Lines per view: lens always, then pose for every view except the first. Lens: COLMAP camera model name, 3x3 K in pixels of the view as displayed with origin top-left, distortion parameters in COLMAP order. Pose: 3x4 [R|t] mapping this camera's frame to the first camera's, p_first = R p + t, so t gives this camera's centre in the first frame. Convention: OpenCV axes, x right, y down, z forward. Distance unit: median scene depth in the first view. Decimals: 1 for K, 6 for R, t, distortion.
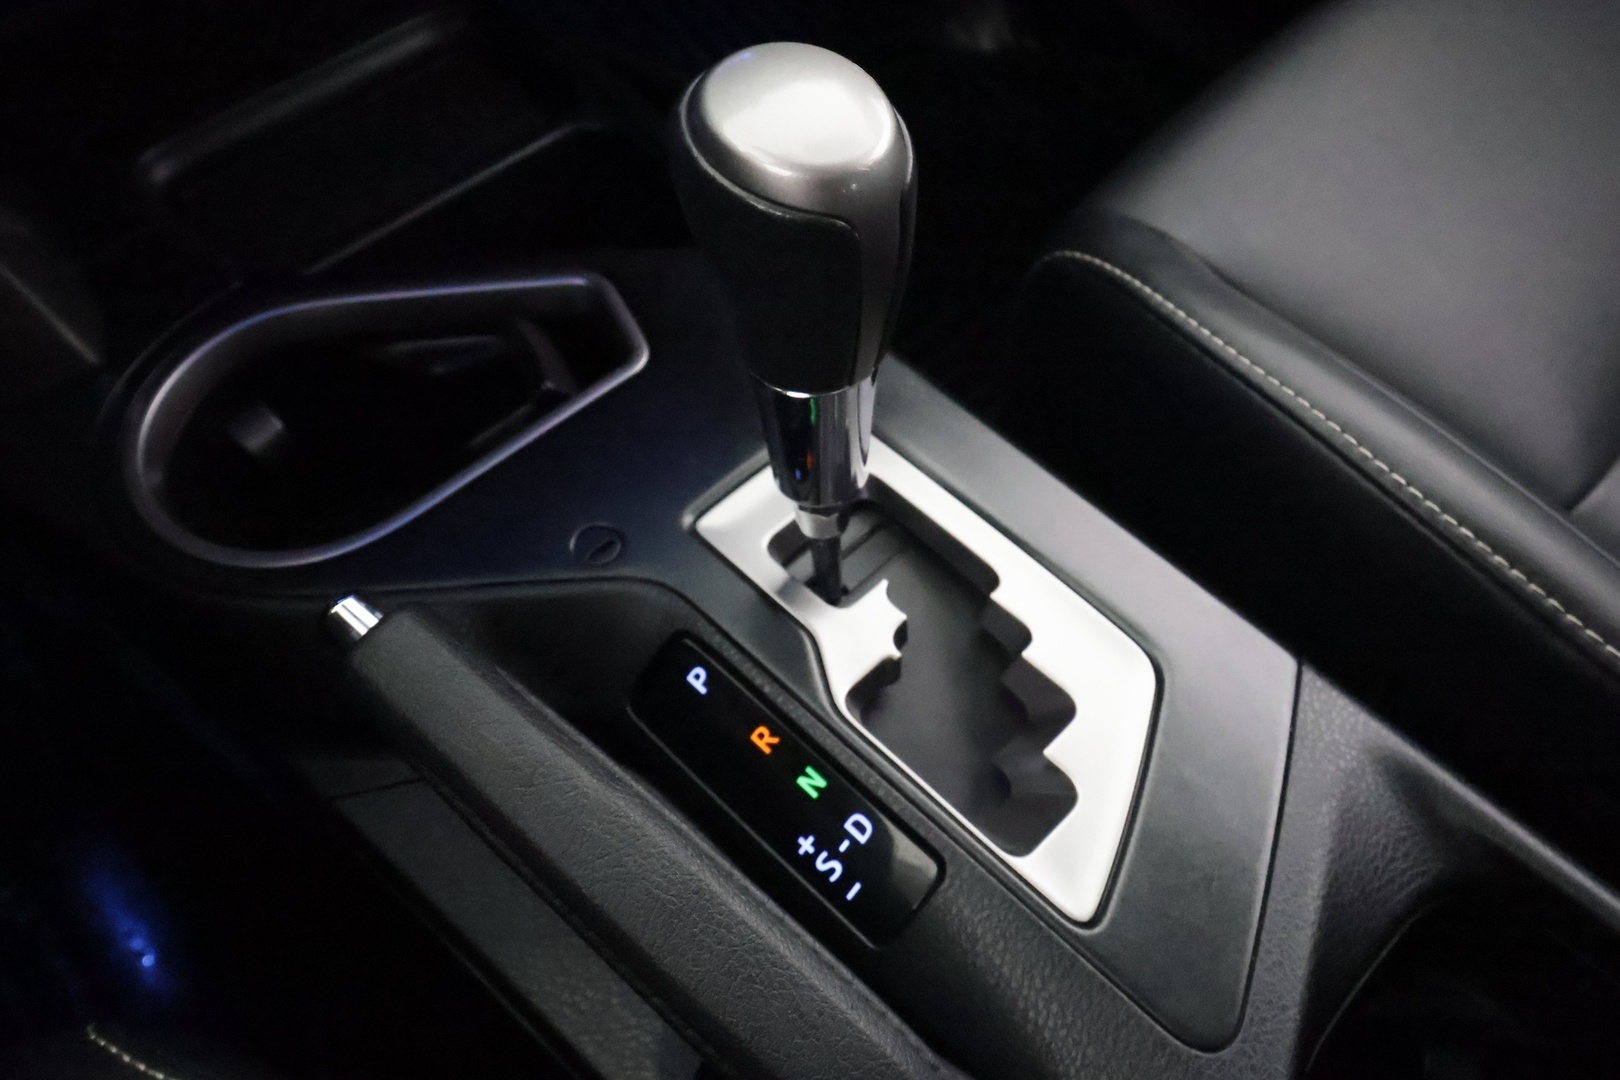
lens RADIAL K [[1270.1, 0, 801.1], [0, 1270.1, 551.4], [0, 0, 1]] dist [-0.003694, 0.004455]
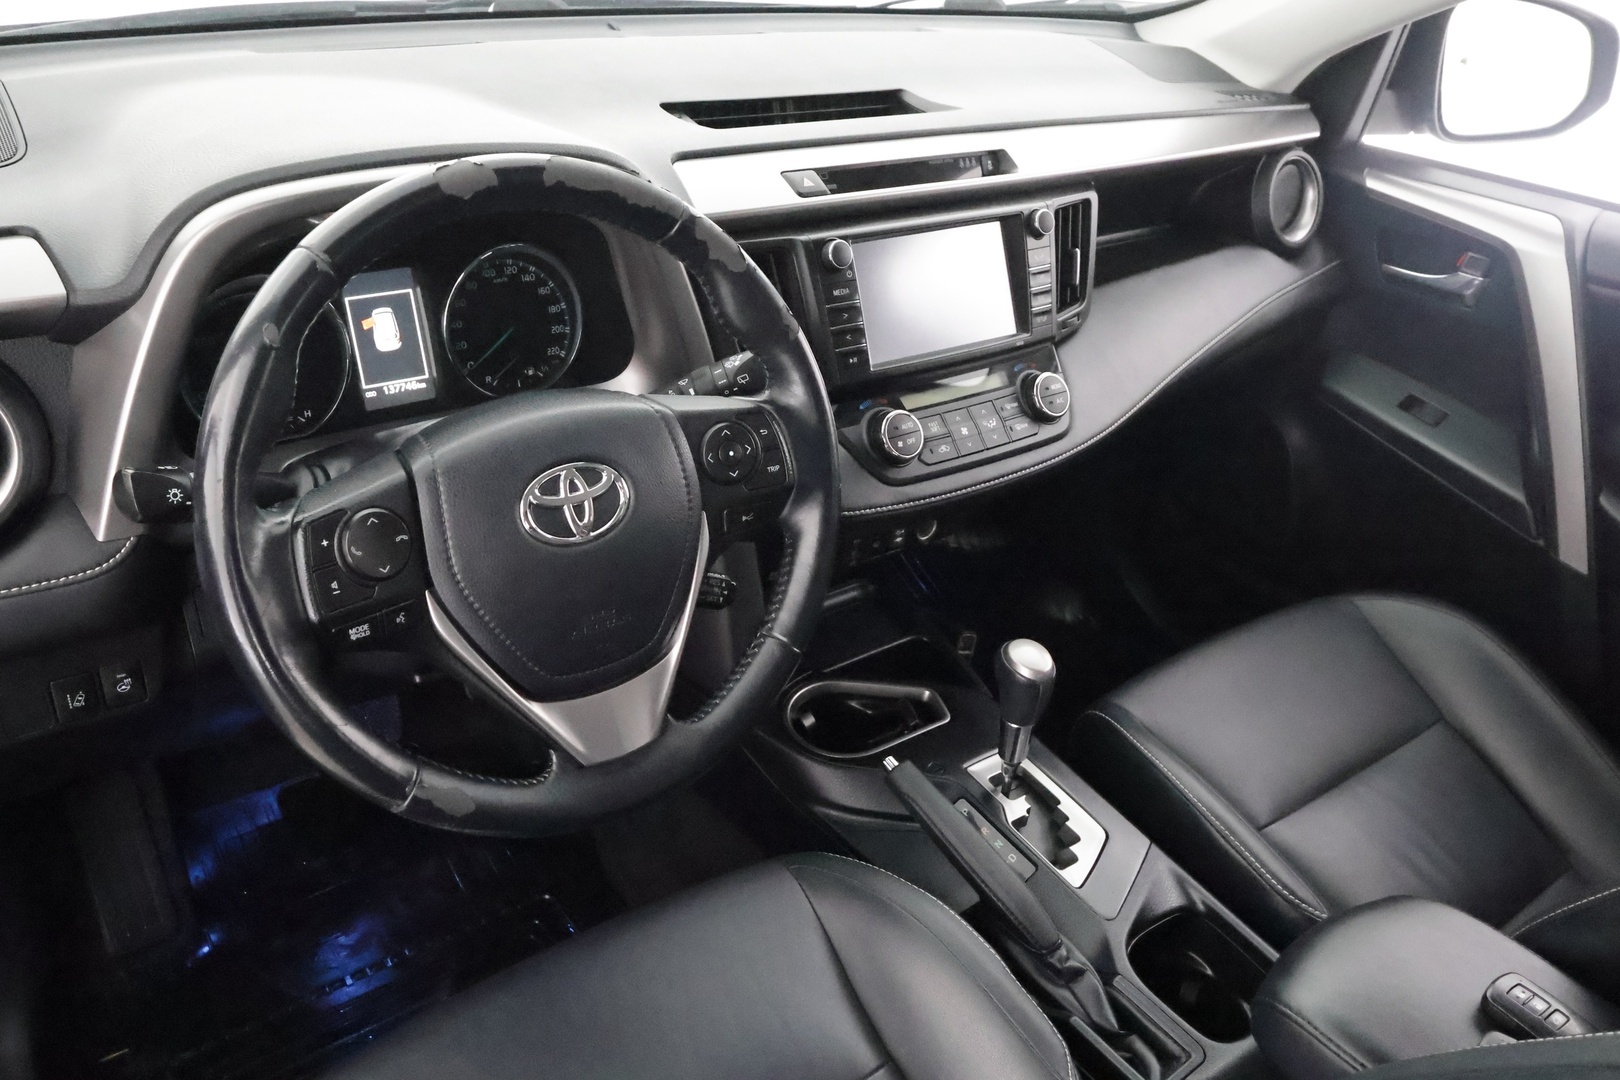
lens RADIAL K [[1270.1, 0, 807.2], [0, 1270.1, 541.9], [0, 0, 1]] dist [-0.003694, 0.004455]
pose [[0.983301, 0.171292, -0.061465, -0.393801], [-0.181894, 0.914306, -0.361883, 0.708792], [-0.005790, 0.367020, 0.930195, -2.245667]]
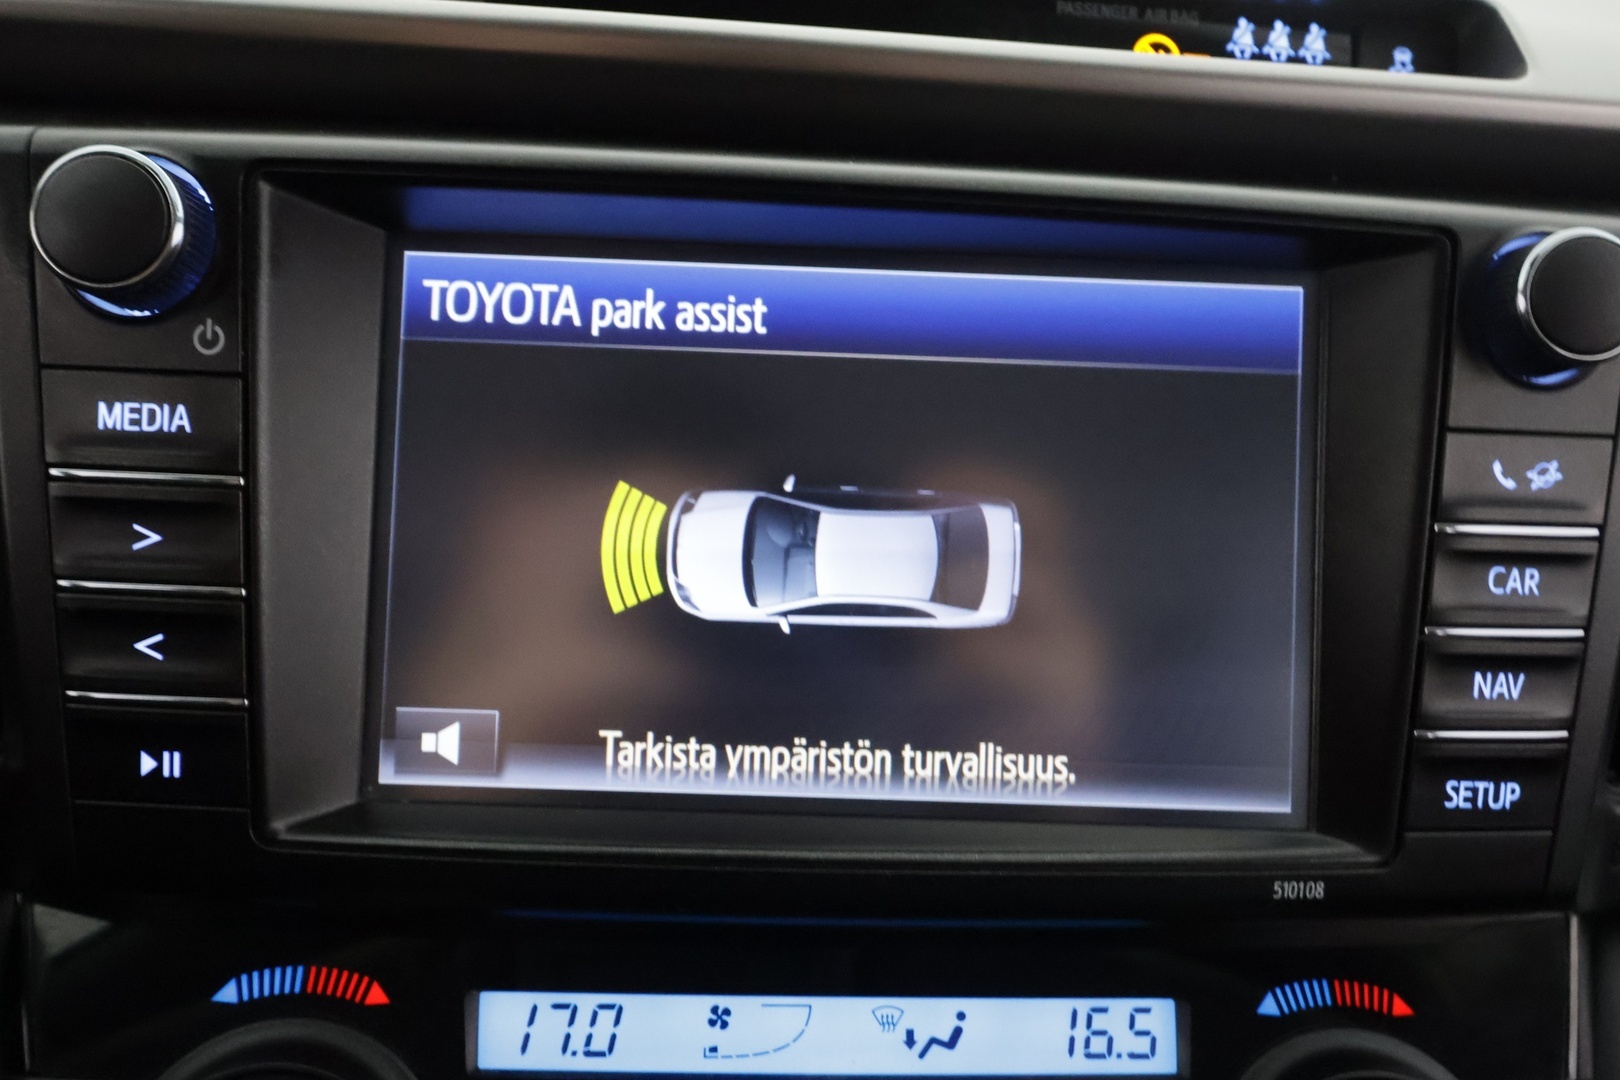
lens RADIAL K [[1270.1, 0, 804.0], [0, 1270.1, 555.7], [0, 0, 1]] dist [-0.003694, 0.004455]
pose [[0.735109, 0.337655, -0.587882, -0.013391], [-0.581124, 0.760430, -0.289898, -0.841328], [0.349157, 0.554739, 0.755218, -0.044597]]
